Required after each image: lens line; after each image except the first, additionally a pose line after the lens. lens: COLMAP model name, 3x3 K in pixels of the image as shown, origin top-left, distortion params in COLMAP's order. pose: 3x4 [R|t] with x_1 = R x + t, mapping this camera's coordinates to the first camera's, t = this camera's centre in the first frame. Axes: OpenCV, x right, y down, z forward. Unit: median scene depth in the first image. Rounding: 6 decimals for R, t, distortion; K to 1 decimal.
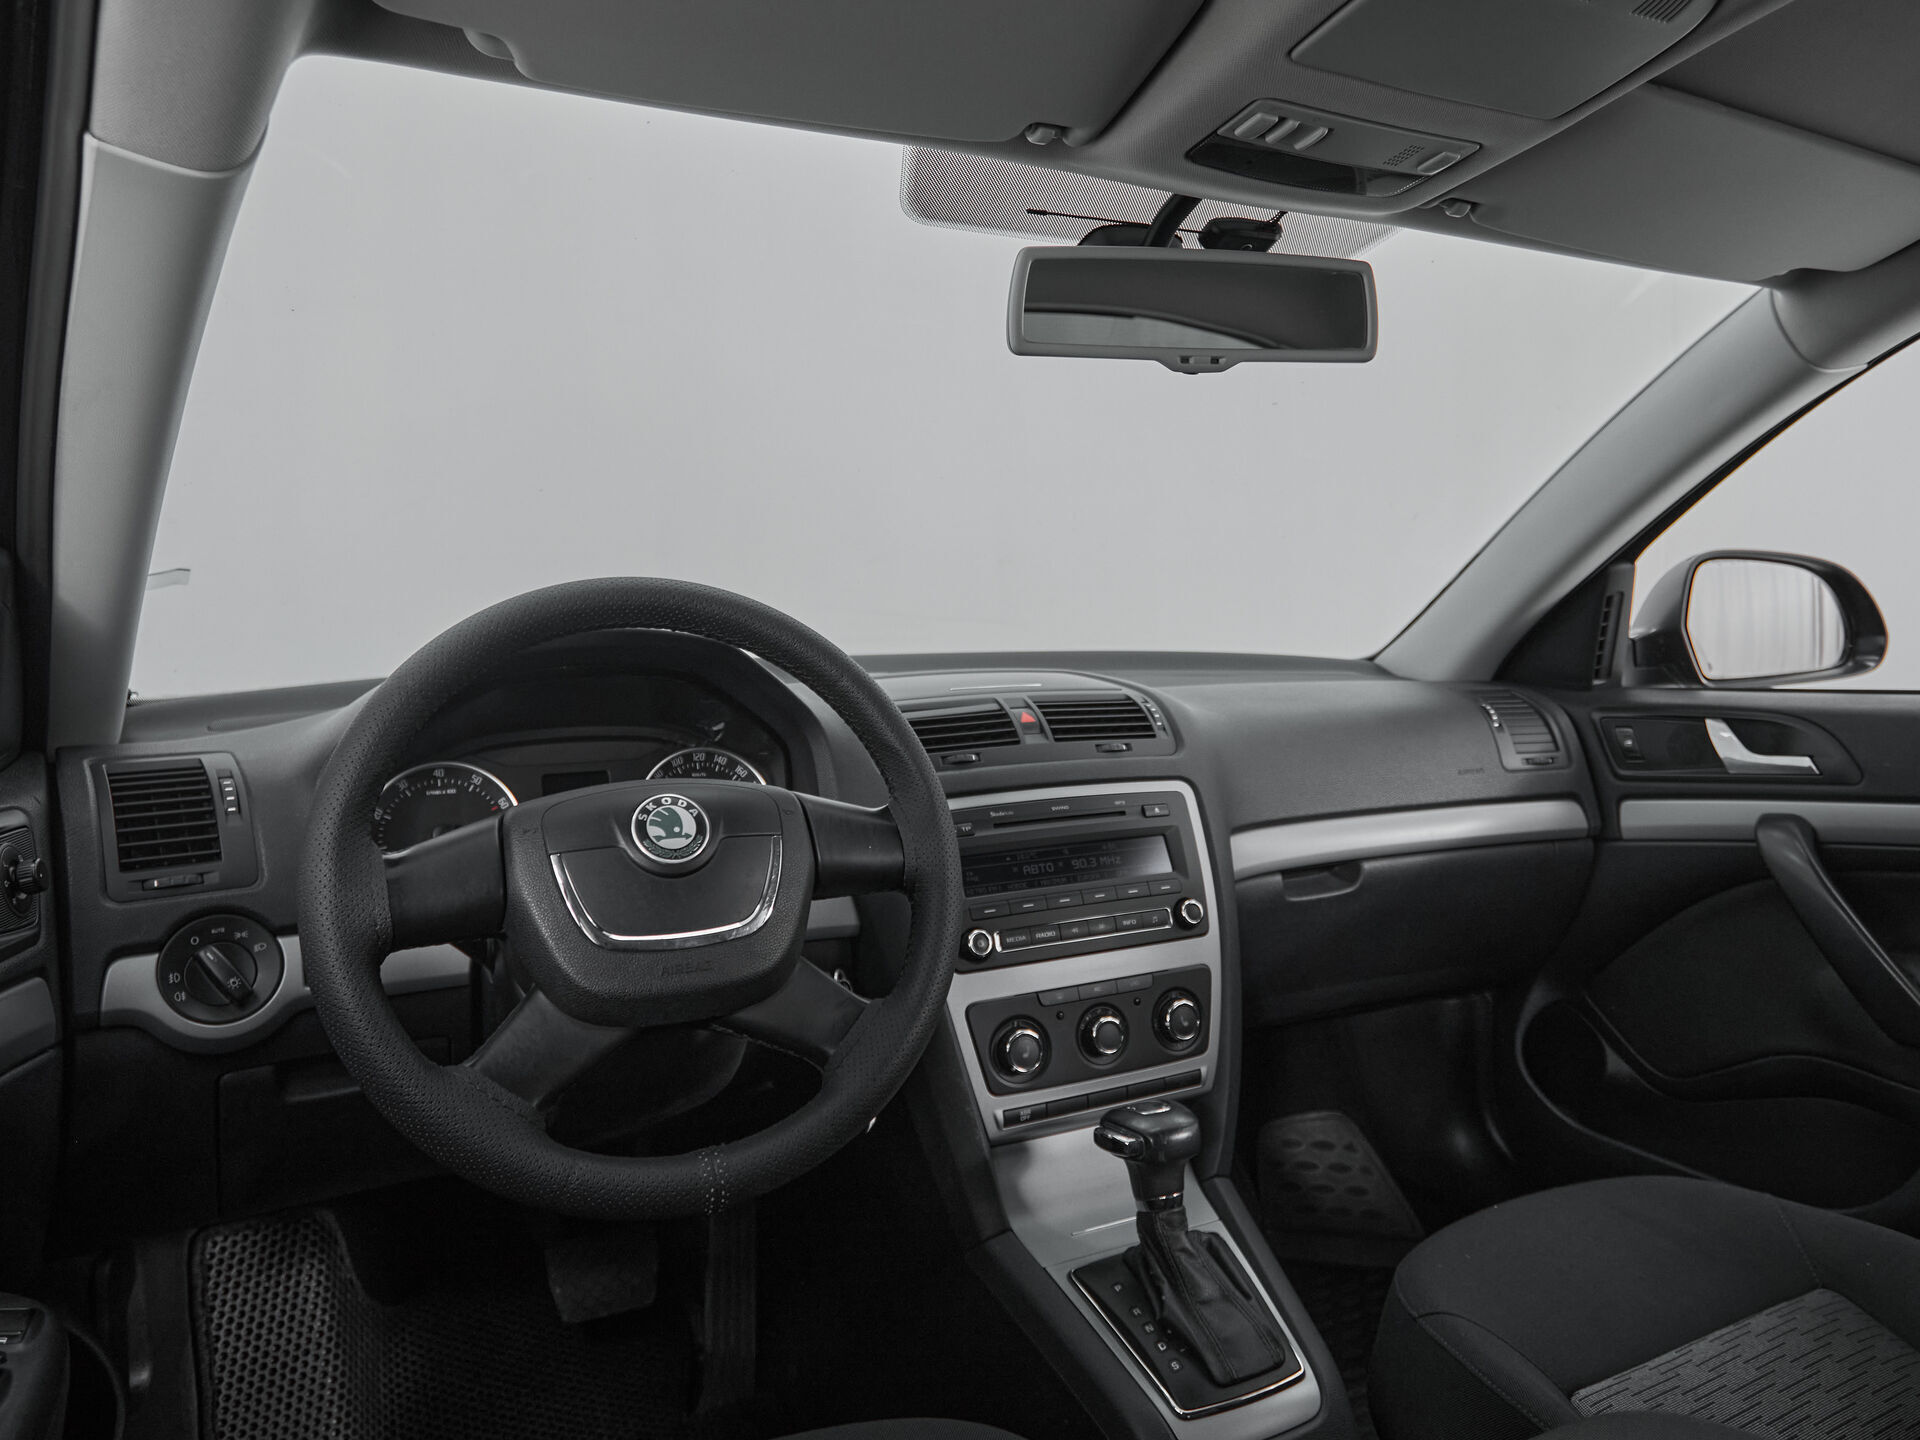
lens RADIAL K [[1293.5, 0, 954.8], [0, 1293.5, 681.2], [0, 0, 1]] dist [-0.004011, -0.000491]
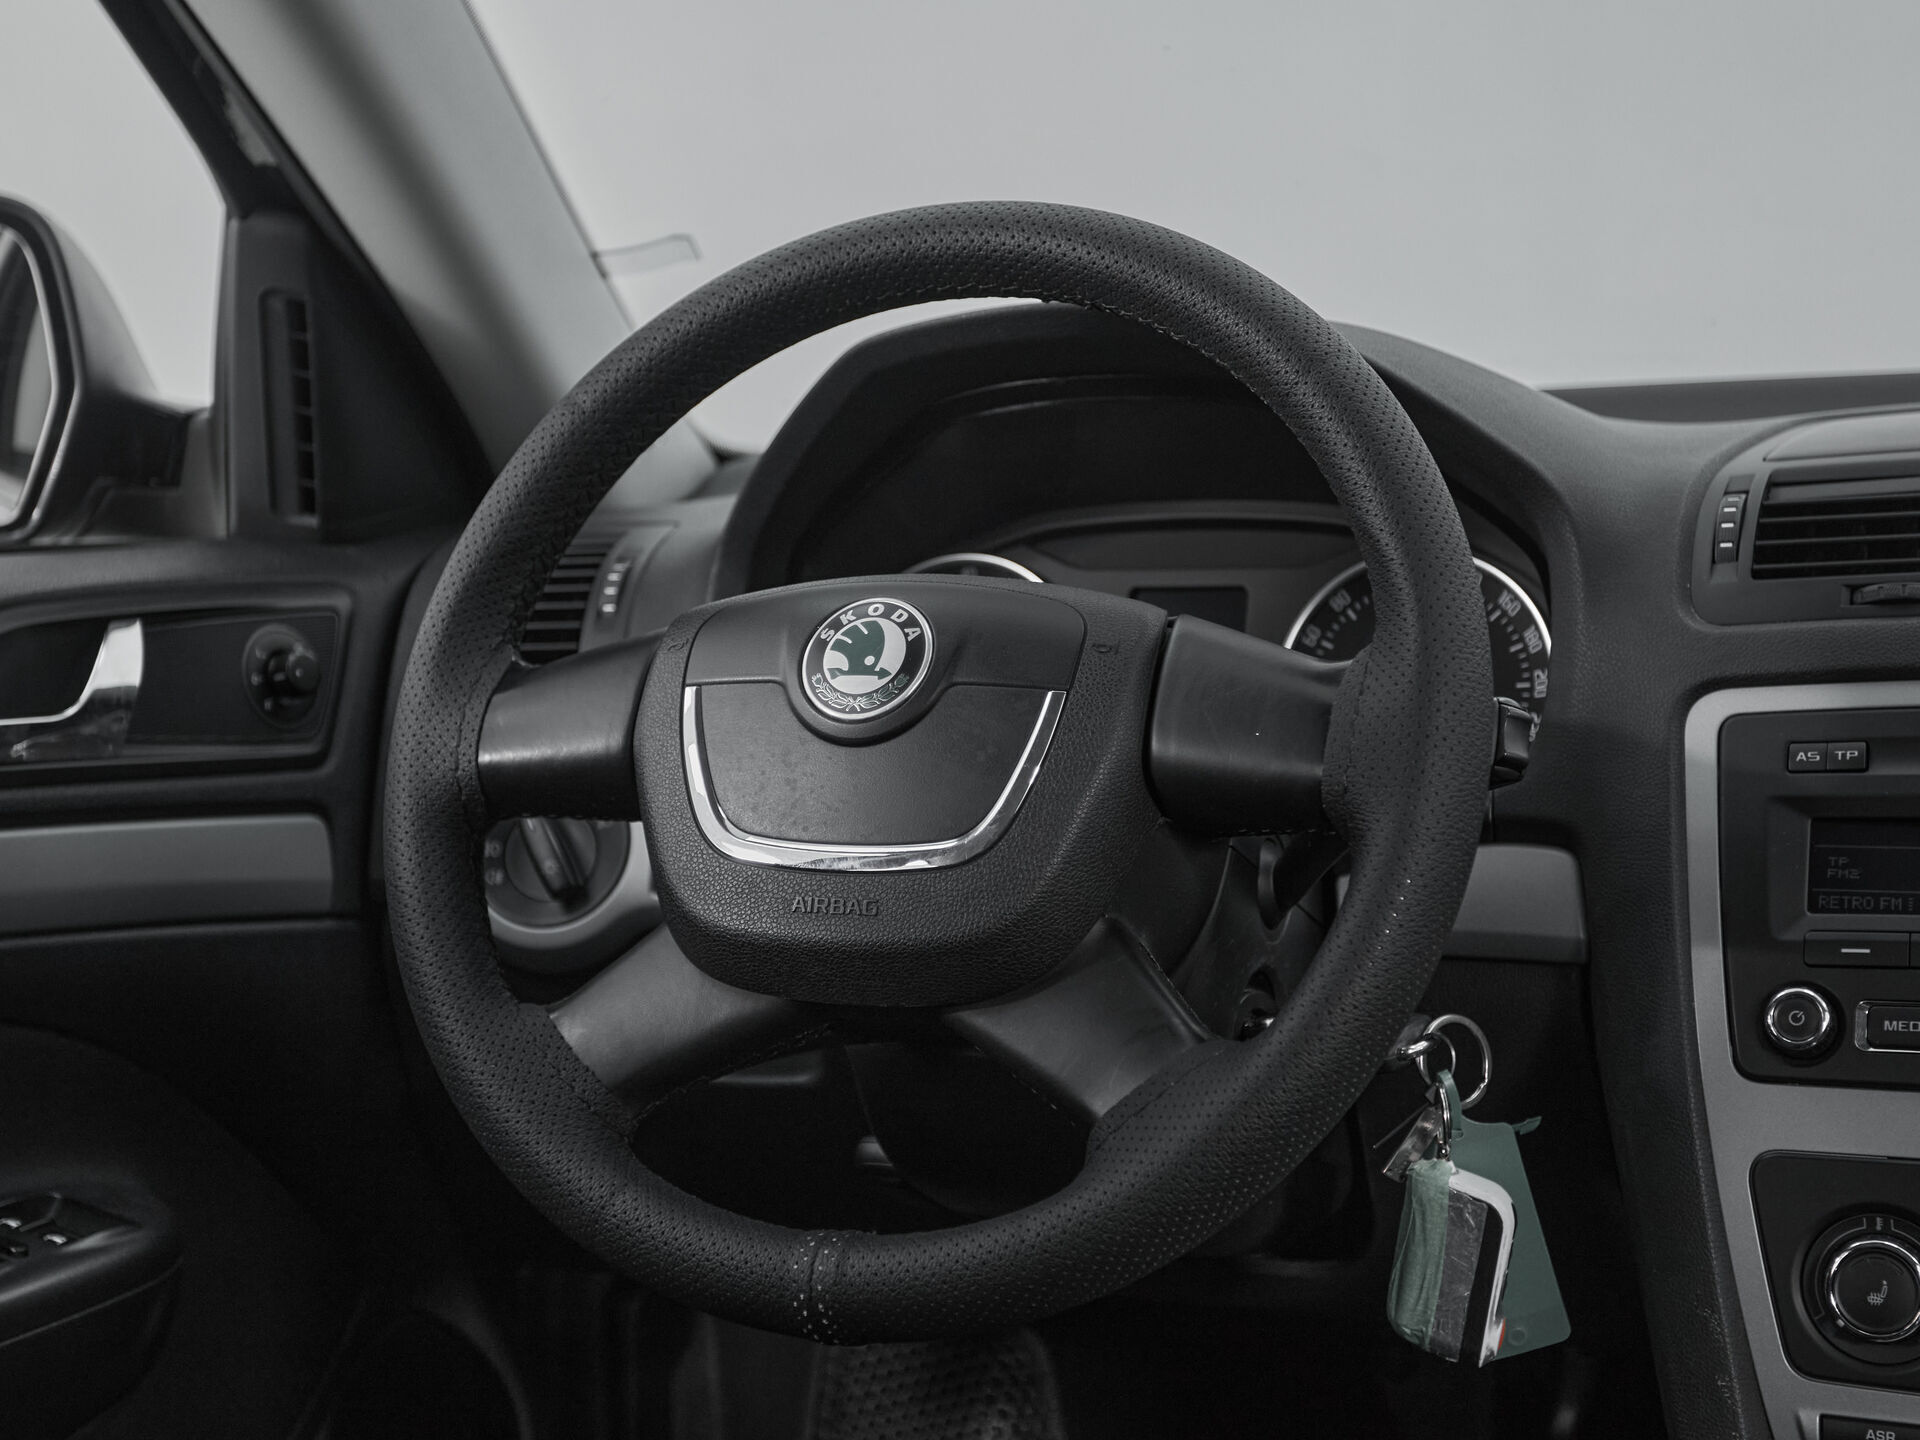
lens RADIAL K [[2851.2, 0, 954.1], [0, 2851.2, 677.7], [0, 0, 1]] dist [0.019767, 0.043113]
pose [[0.652952, 0.060841, -0.754951, 0.504075], [-0.010877, 0.997419, 0.070973, 0.024953], [0.757321, -0.038131, 0.651929, 0.166410]]
